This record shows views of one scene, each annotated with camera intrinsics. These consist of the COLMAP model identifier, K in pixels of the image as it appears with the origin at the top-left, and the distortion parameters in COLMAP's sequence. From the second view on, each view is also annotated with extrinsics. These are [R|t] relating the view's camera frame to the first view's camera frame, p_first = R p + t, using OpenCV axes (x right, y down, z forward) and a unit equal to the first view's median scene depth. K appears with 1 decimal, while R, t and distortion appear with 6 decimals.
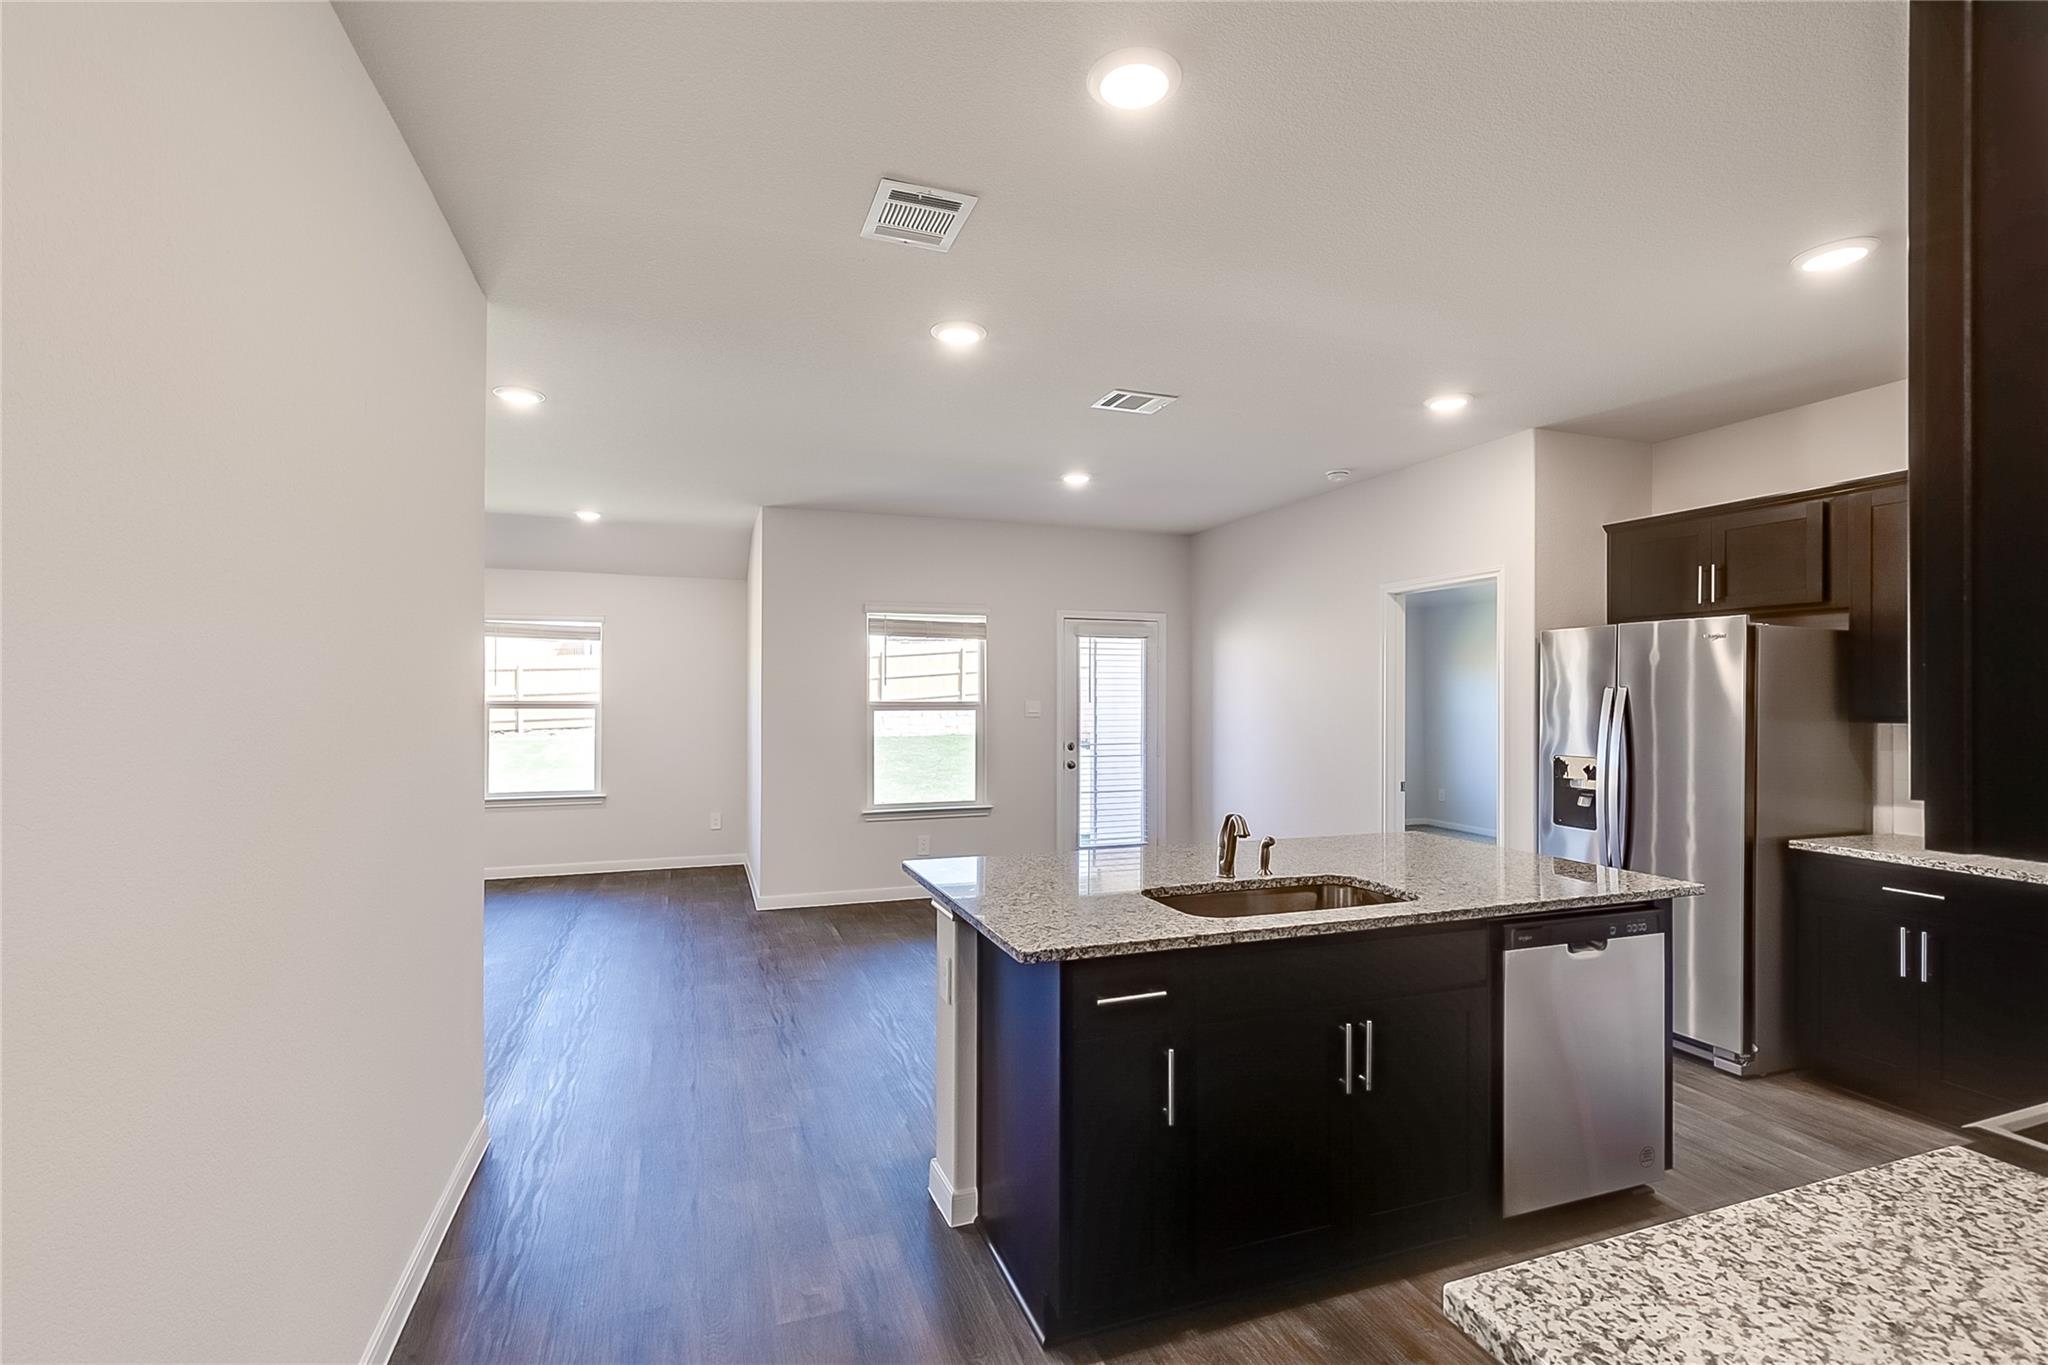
lens RADIAL K [[922.4, 0, 1023.5], [0, 922.4, 680.9], [0, 0, 1]] dist [0.005008, -0.000479]
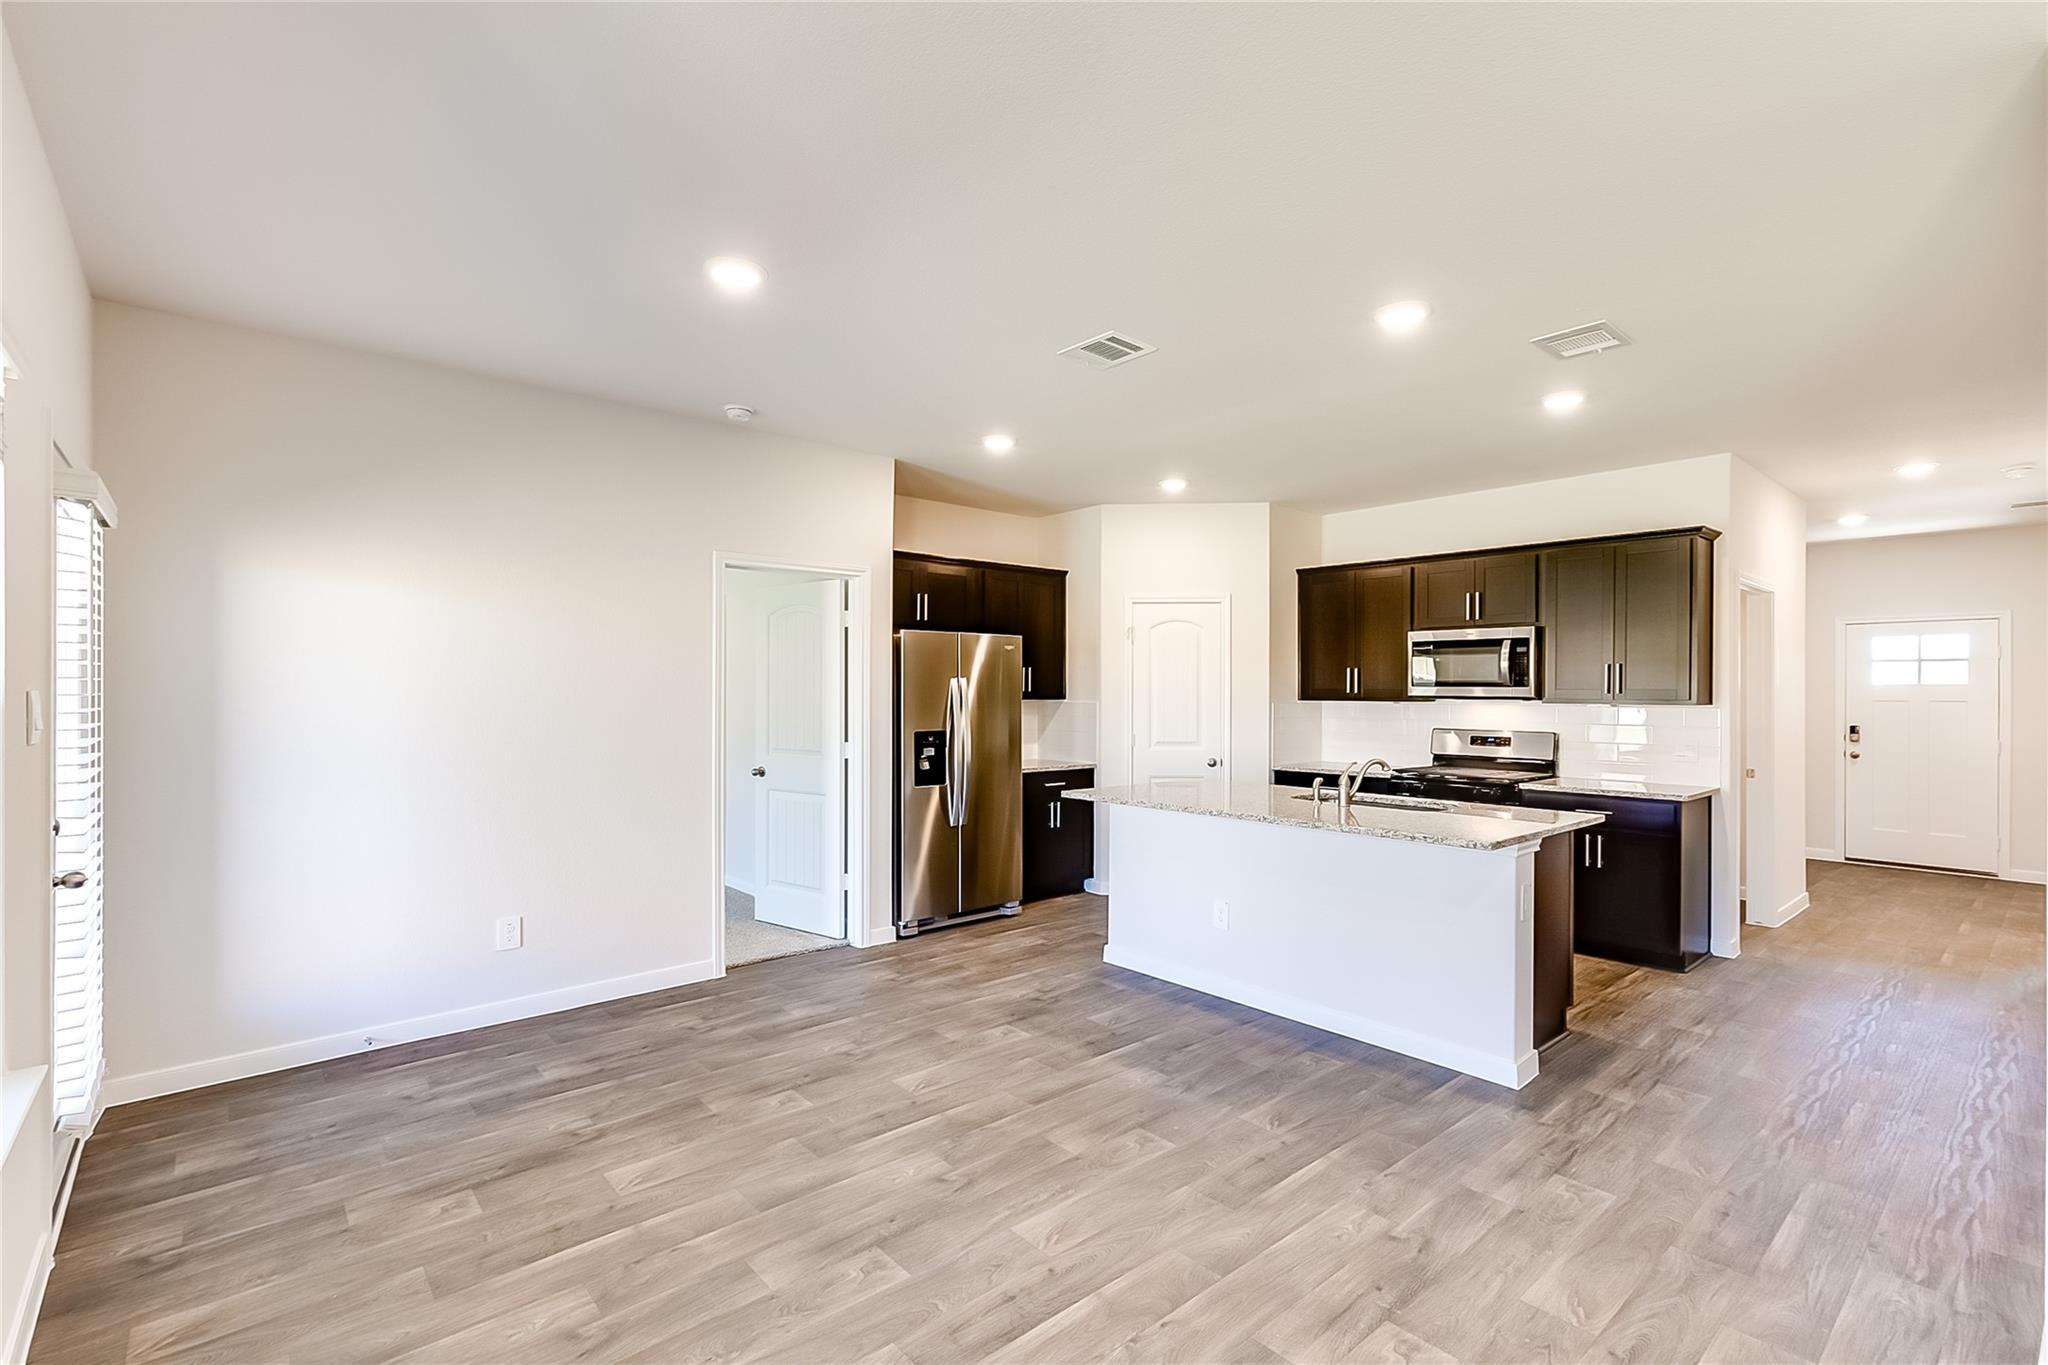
lens RADIAL K [[922.4, 0, 1029.3], [0, 922.4, 690.9], [0, 0, 1]] dist [0.005008, -0.000479]
pose [[-0.354252, -0.005528, 0.935134, -0.744337], [-0.021600, 0.999764, -0.002273, 0.028787], [-0.934901, -0.021004, -0.354287, 1.495334]]
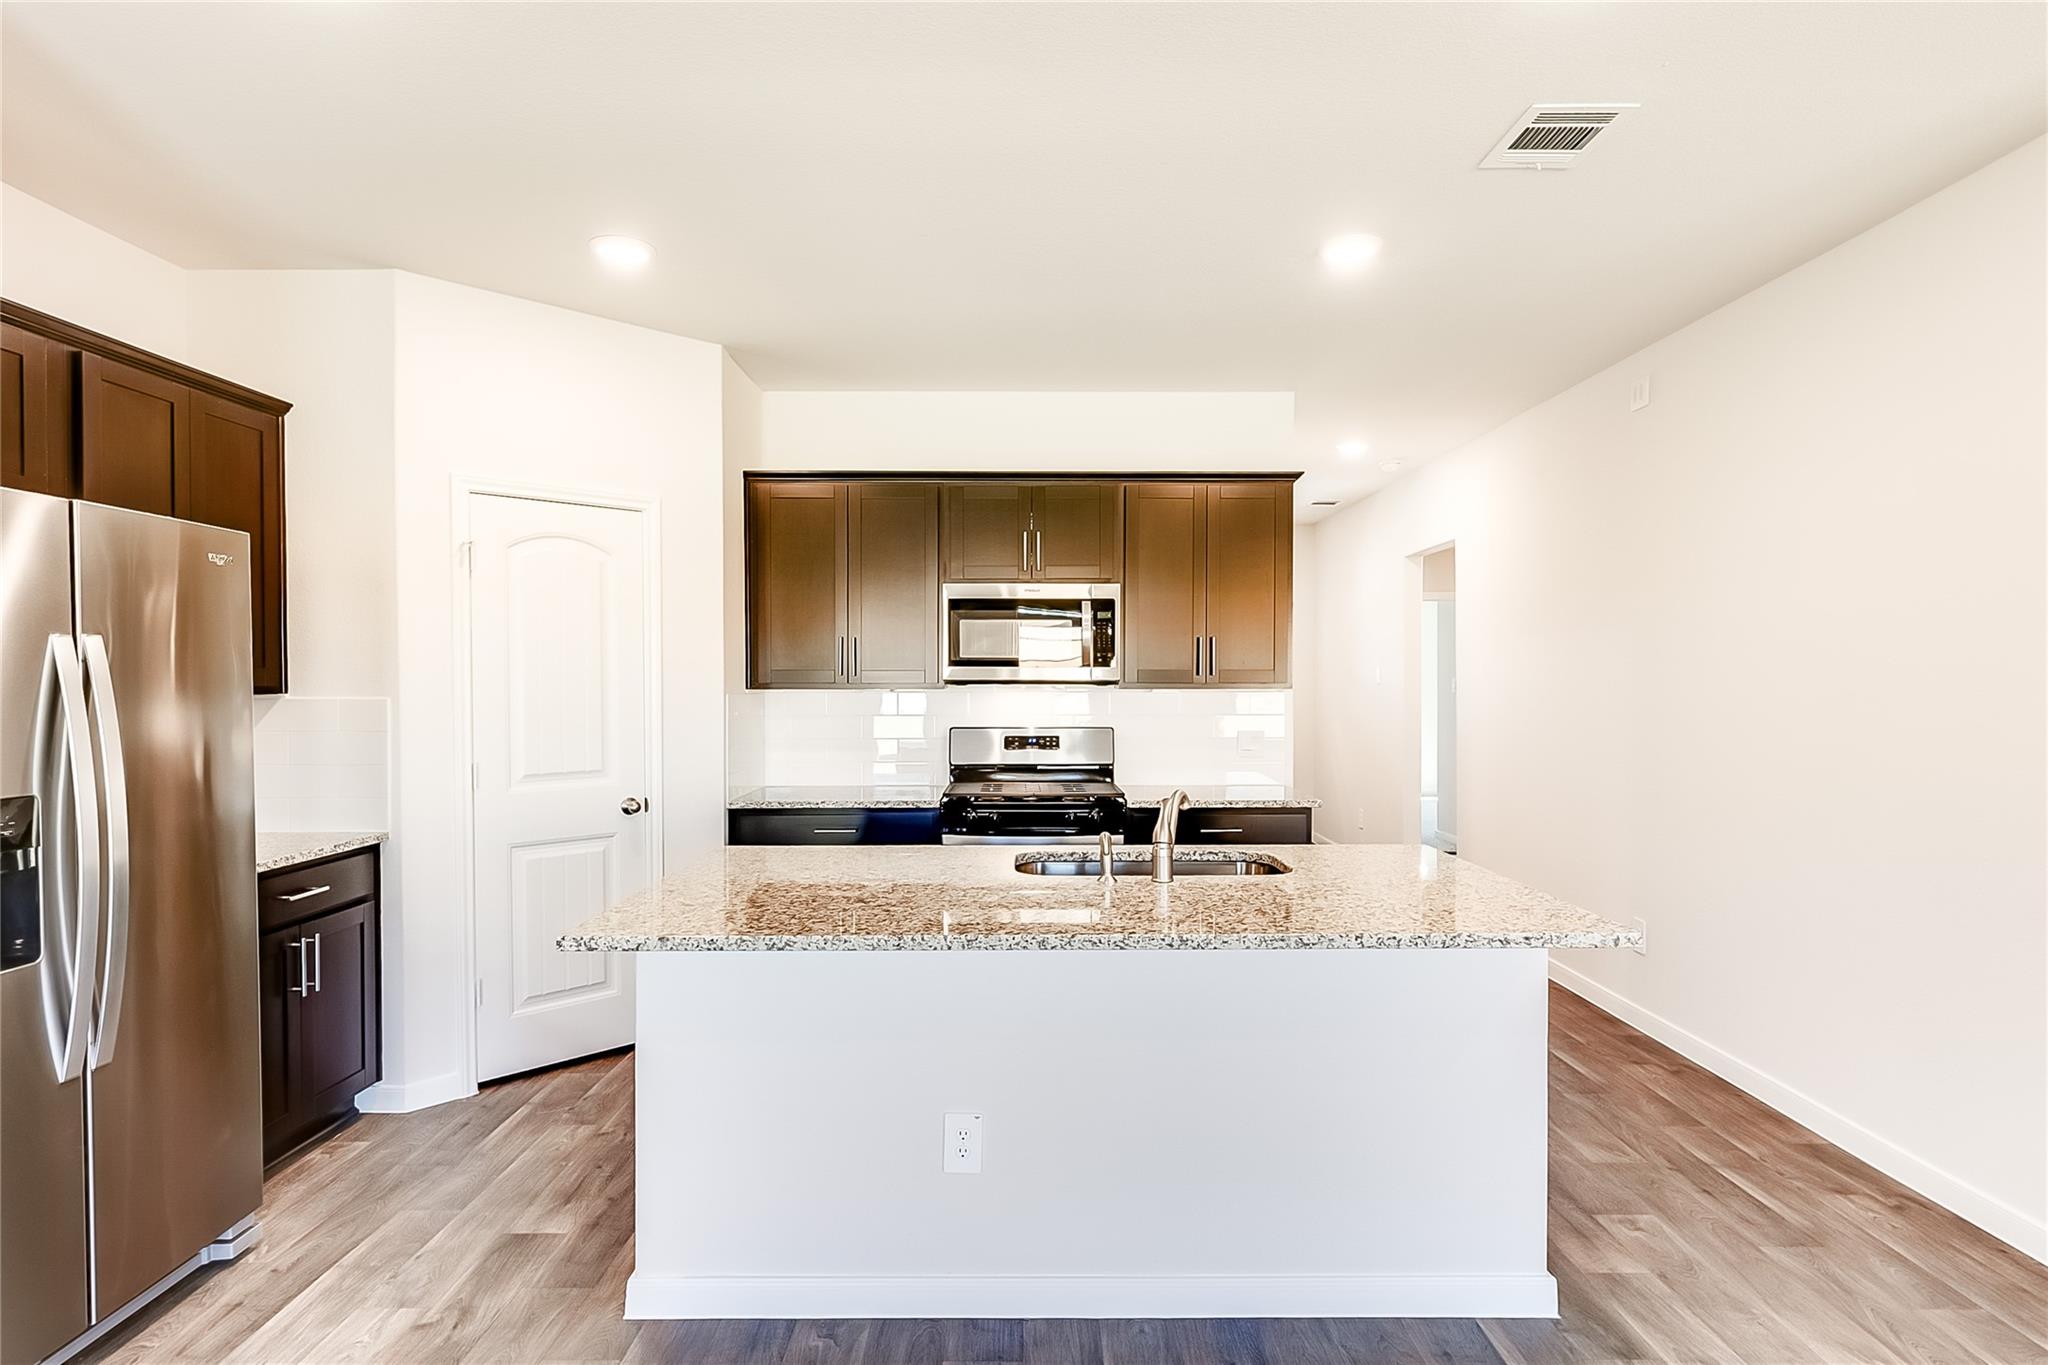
lens RADIAL K [[1081.2, 0, 1026.4], [0, 1081.2, 692.8], [0, 0, 1]] dist [0.002791, -0.000650]
pose [[-0.937470, -0.008789, 0.347956, 0.001571], [-0.009498, 0.999955, -0.000332, 0.033596], [-0.347937, -0.003616, -0.937511, 1.445493]]
